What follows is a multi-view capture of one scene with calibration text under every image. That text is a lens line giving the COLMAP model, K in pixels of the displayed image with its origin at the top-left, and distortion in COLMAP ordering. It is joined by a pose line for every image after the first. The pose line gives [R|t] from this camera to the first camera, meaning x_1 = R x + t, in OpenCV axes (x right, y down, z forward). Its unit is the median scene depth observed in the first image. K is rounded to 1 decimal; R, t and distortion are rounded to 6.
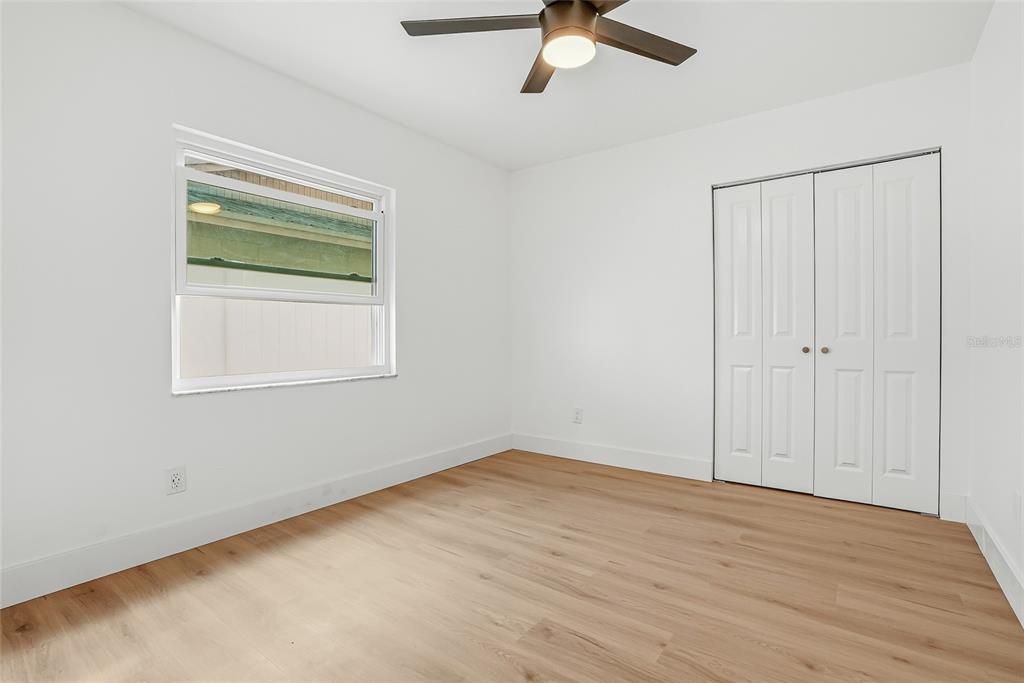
lens RADIAL K [[477.3, 0, 512.0], [0, 477.3, 341.5], [0, 0, 1]] dist [-0.061290, 0.025181]
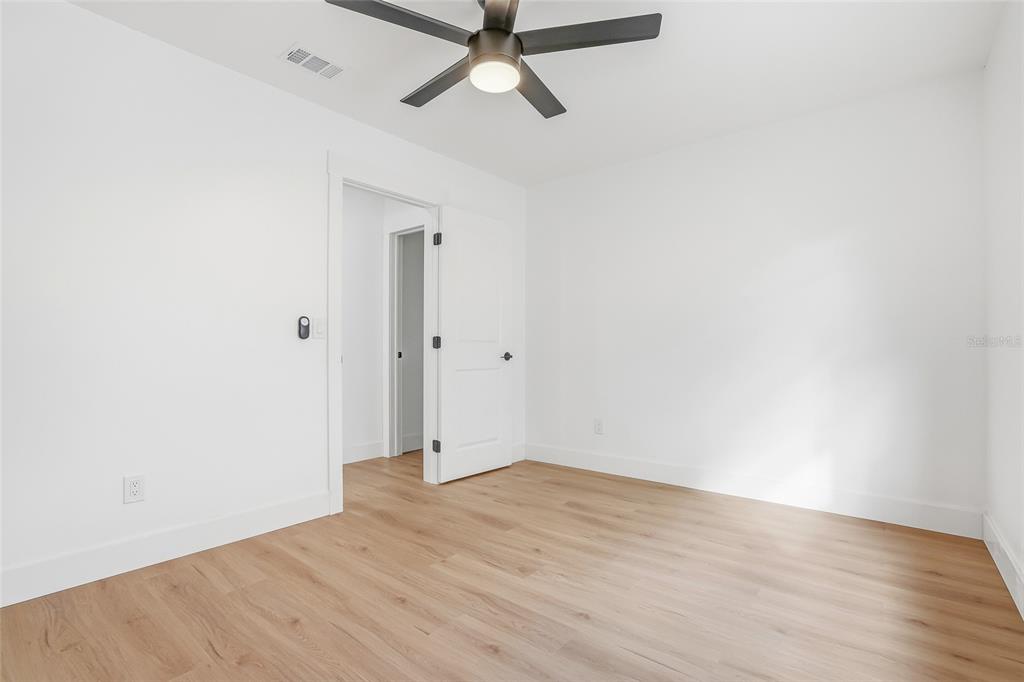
lens RADIAL K [[477.3, 0, 512.0], [0, 477.3, 341.0], [0, 0, 1]] dist [-0.061290, 0.025181]
pose [[-0.998842, 0.005269, 0.047816, 0.029312], [0.005521, 0.999972, 0.005141, -0.022092], [-0.047788, 0.005399, -0.998843, 1.774012]]
